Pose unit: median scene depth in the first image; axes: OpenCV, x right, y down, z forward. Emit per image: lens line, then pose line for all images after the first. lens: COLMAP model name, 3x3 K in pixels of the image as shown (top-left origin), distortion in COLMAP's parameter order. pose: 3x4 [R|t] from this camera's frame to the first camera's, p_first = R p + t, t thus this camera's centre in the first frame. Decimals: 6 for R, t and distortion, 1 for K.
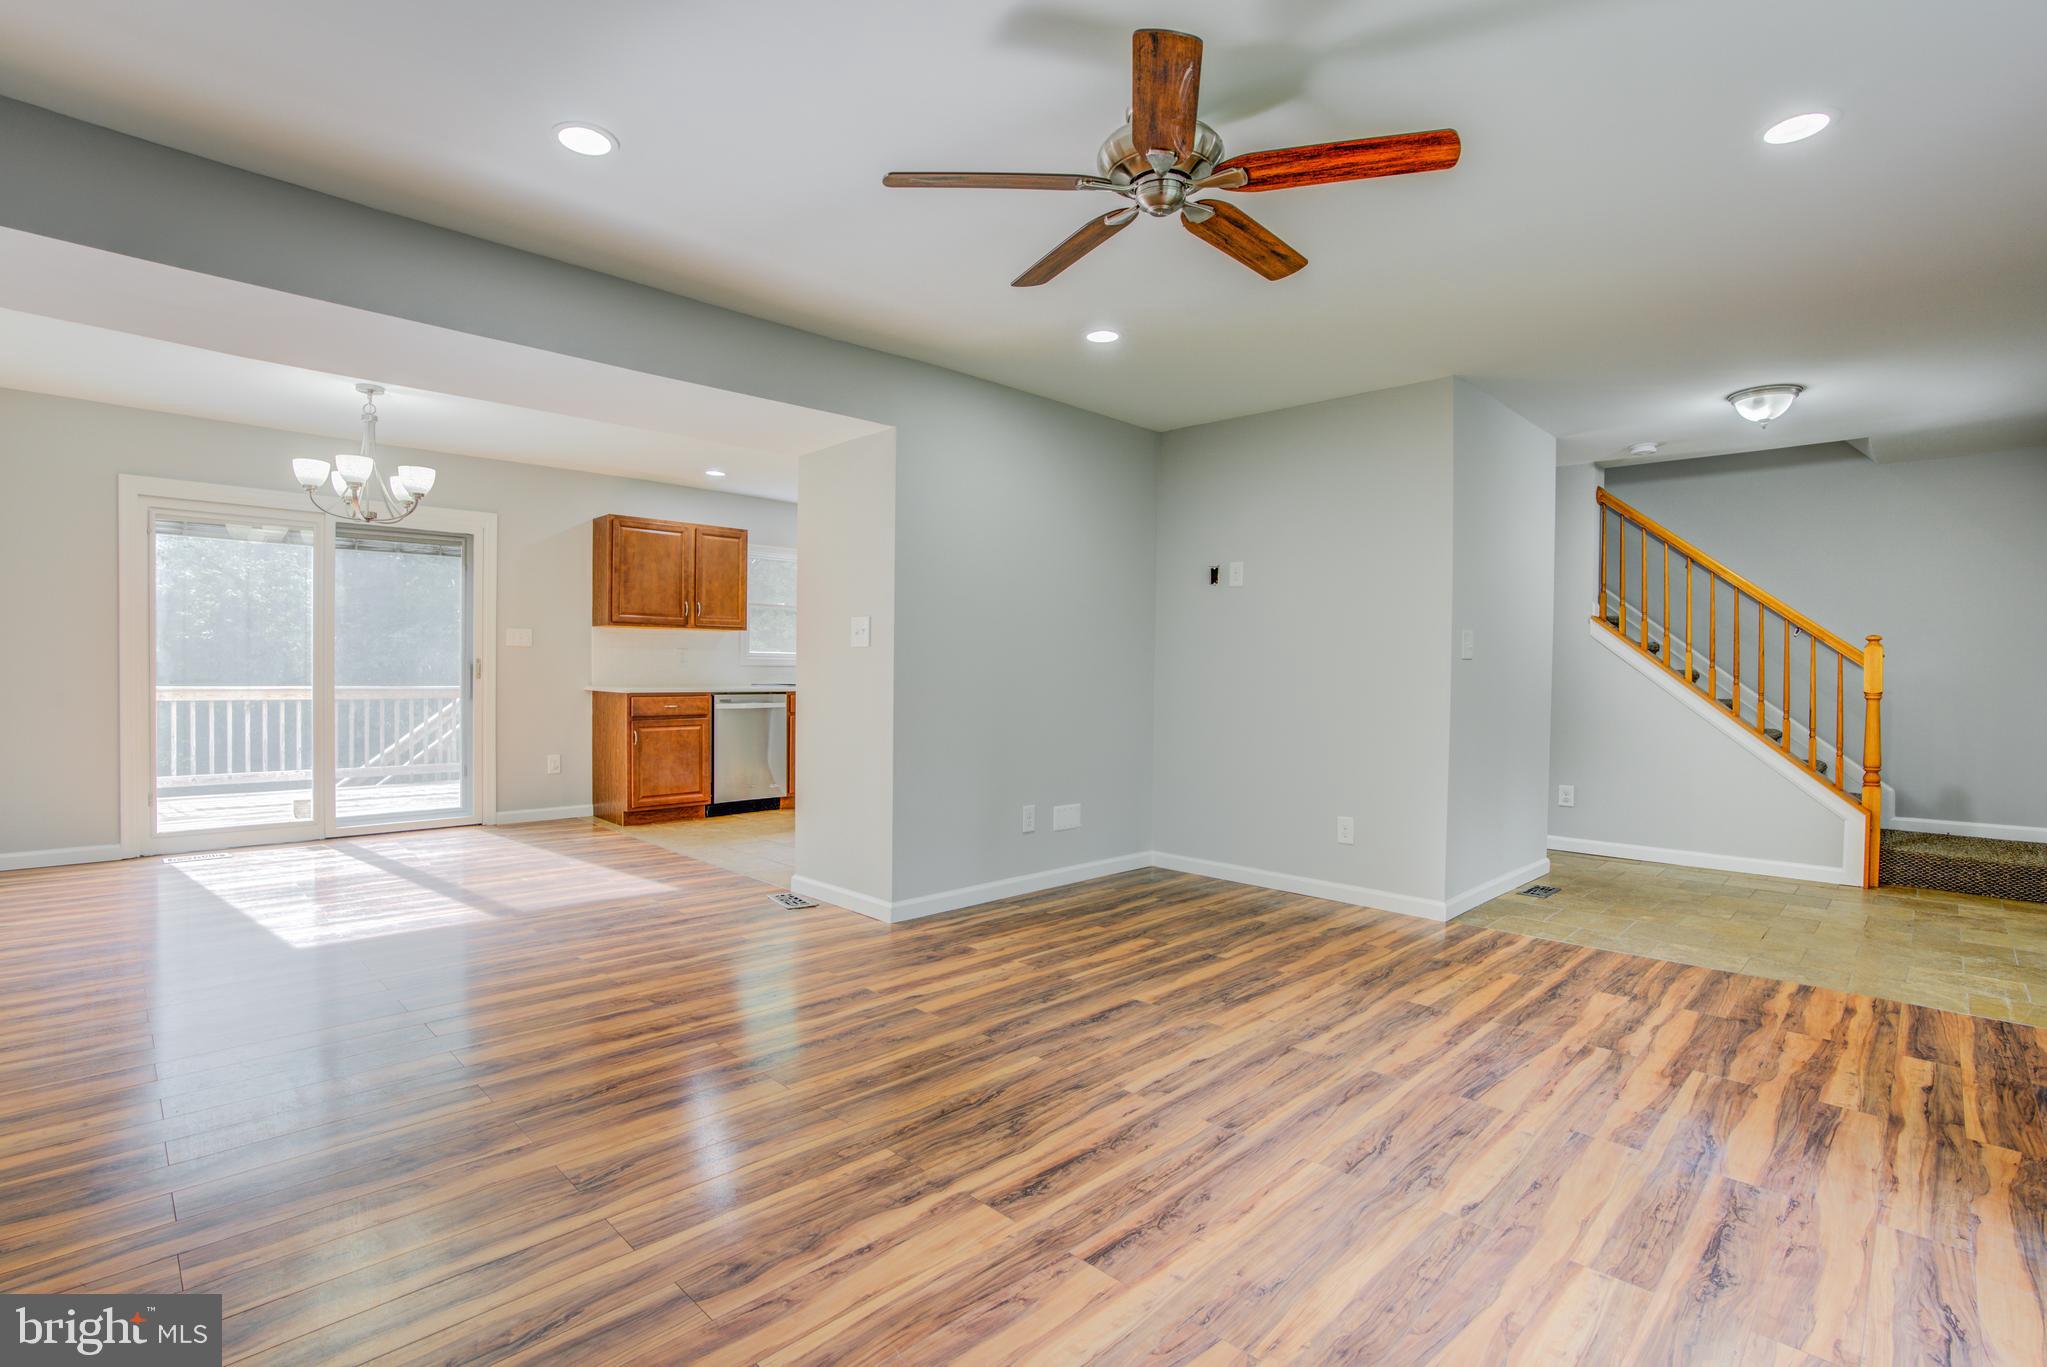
lens RADIAL K [[967.2, 0, 1013.3], [0, 967.2, 685.5], [0, 0, 1]] dist [-0.061294, 0.023118]
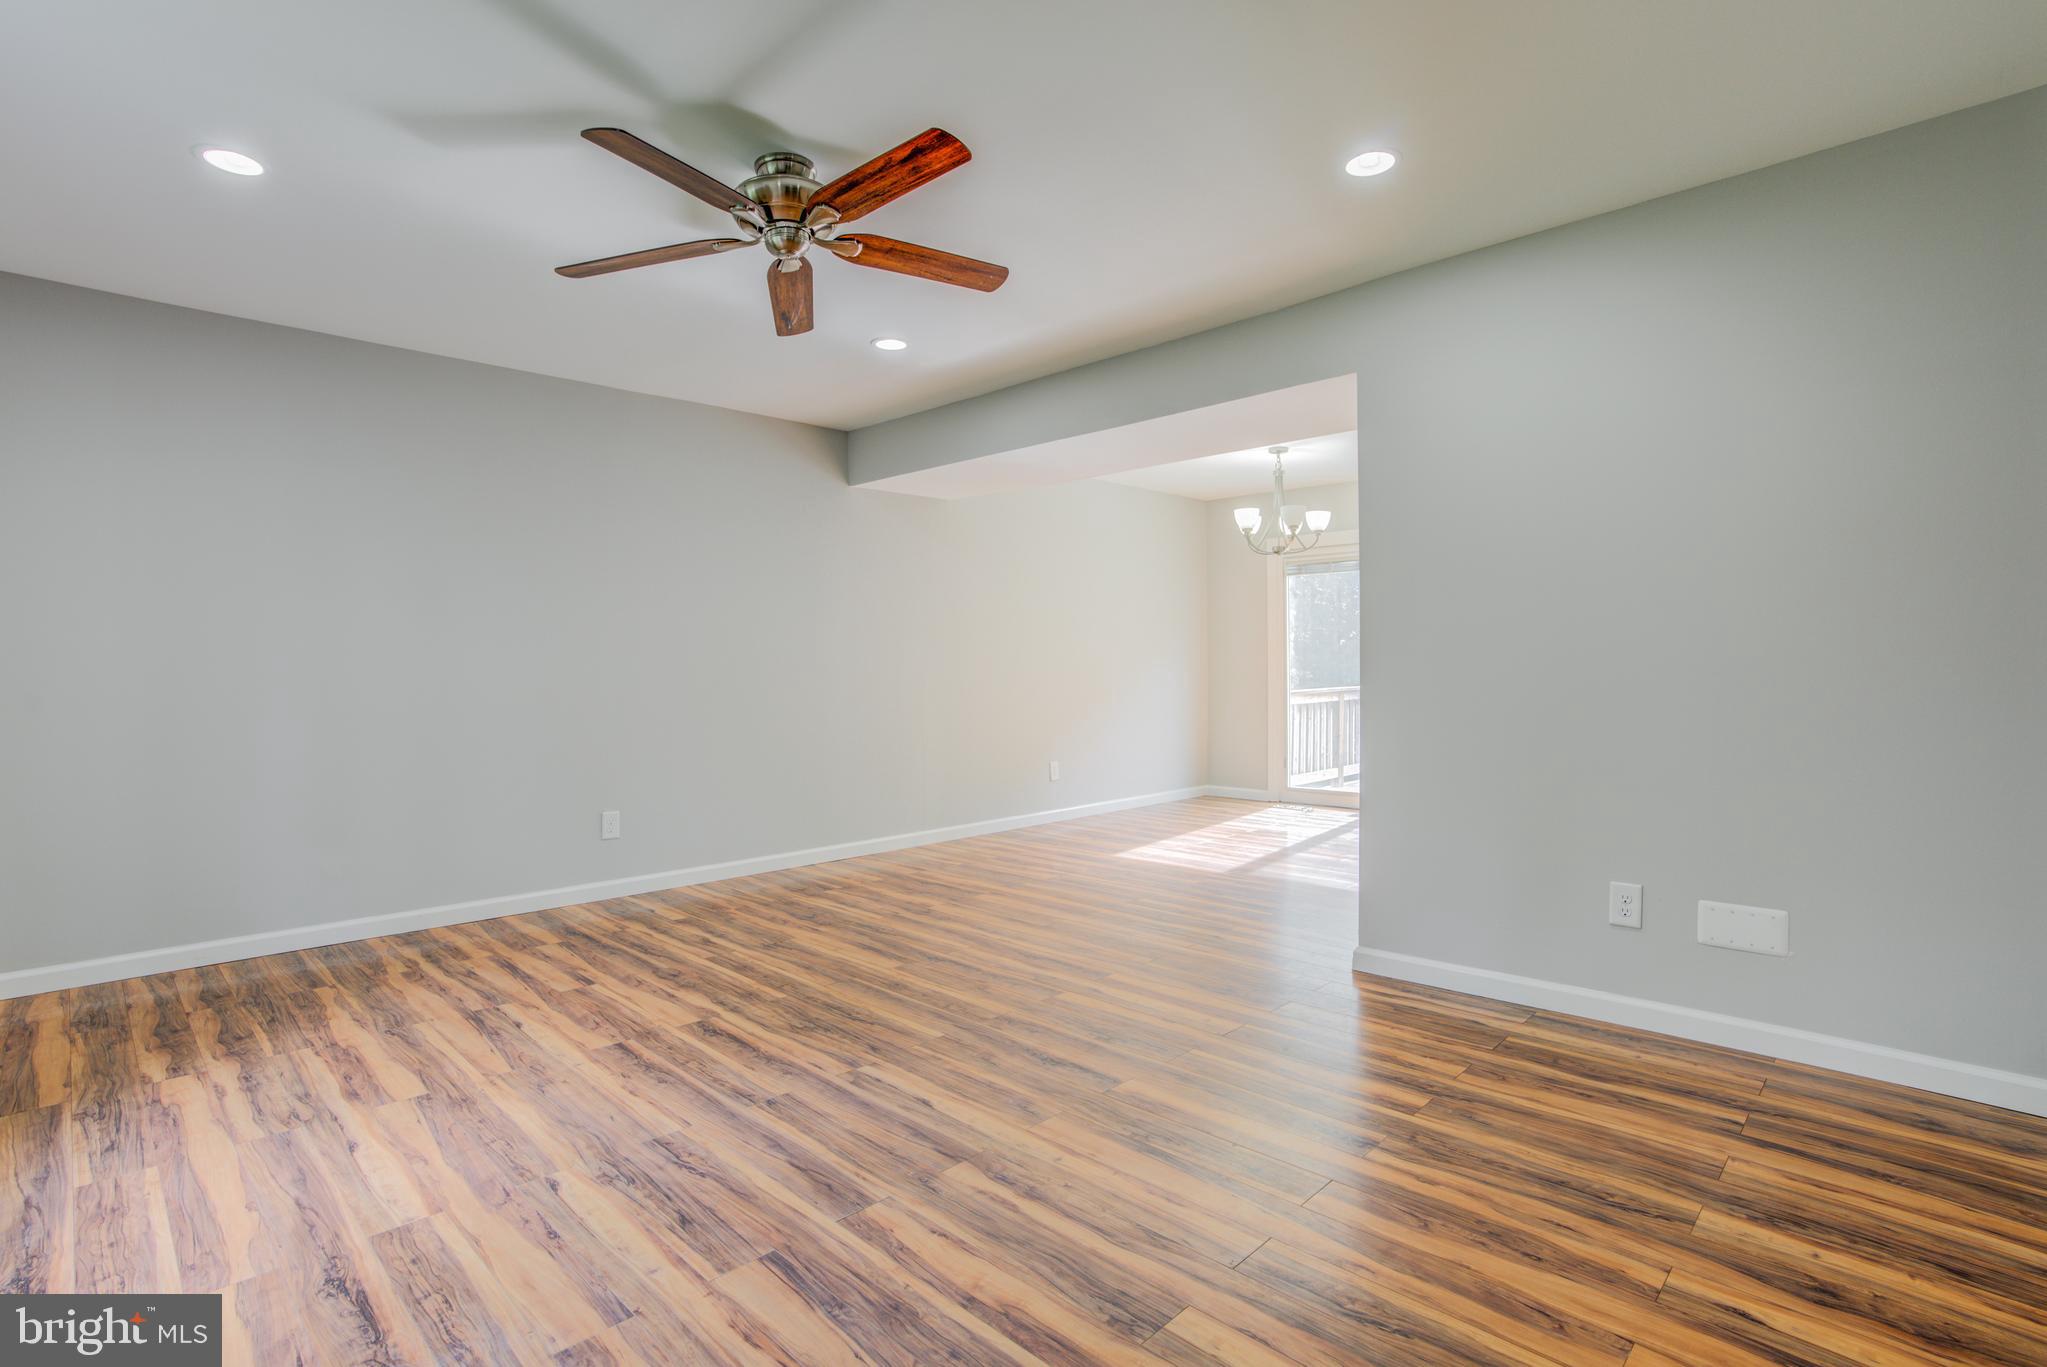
lens RADIAL K [[981.3, 0, 978.4], [0, 981.3, 666.6], [0, 0, 1]] dist [-0.065842, 0.025119]
pose [[-0.020941, -0.016568, -0.999643, 0.985706], [-0.004995, 0.999852, -0.016467, 0.002832], [0.999768, 0.004648, -0.021021, 0.957273]]
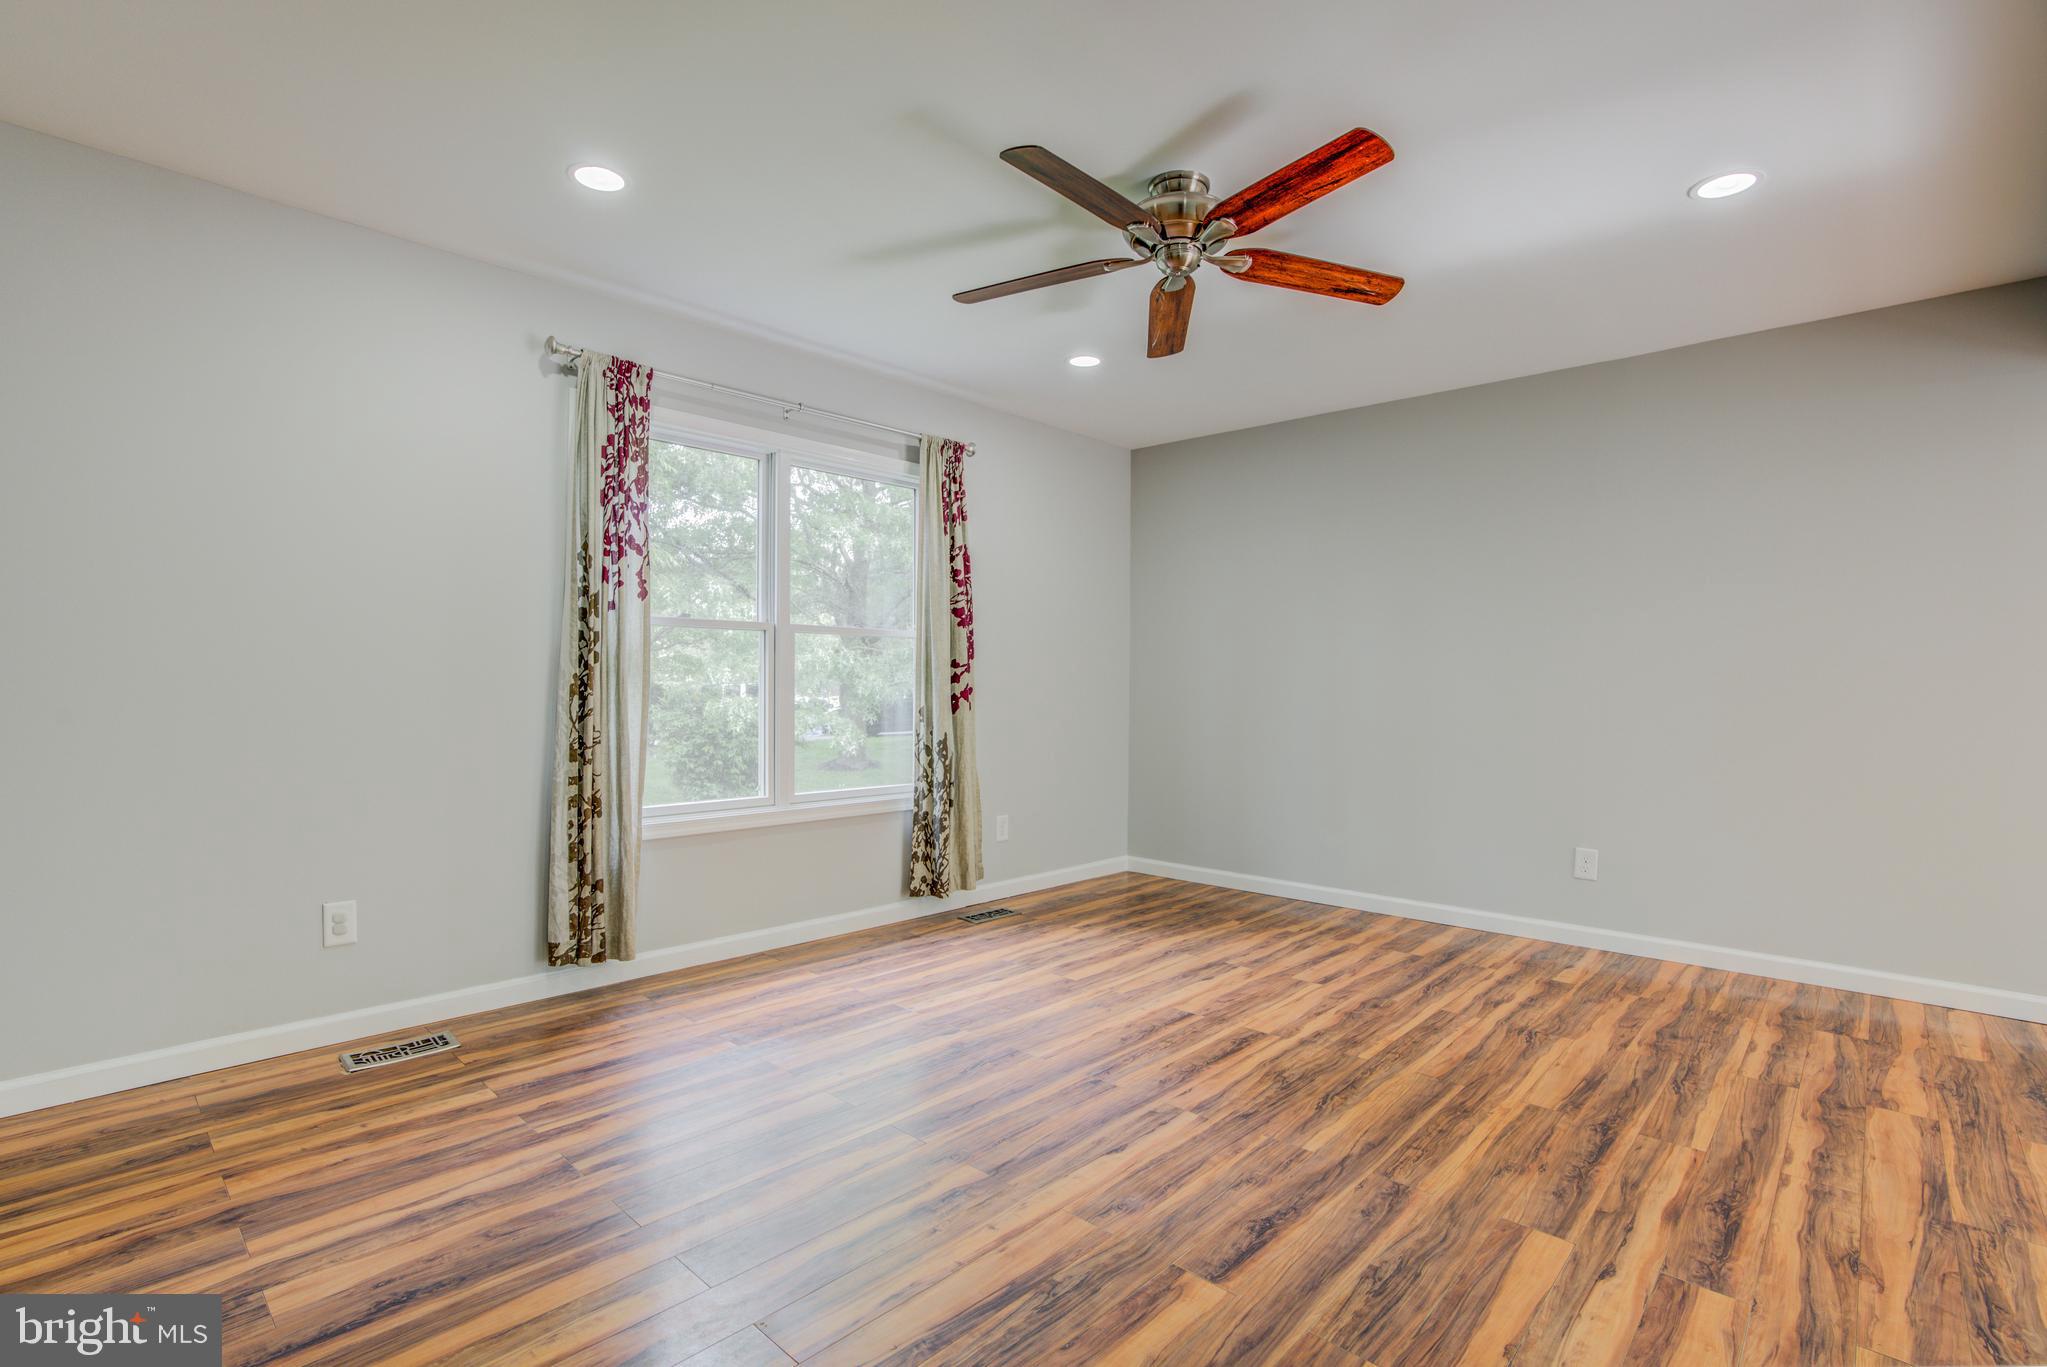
lens RADIAL K [[941.7, 0, 1014.4], [0, 941.7, 687.4], [0, 0, 1]] dist [-0.061336, 0.020156]
pose [[-0.999364, -0.021994, -0.028061, 0.281423], [-0.022468, 0.999608, 0.016677, -0.018671], [0.027683, 0.017296, -0.999467, 1.612243]]
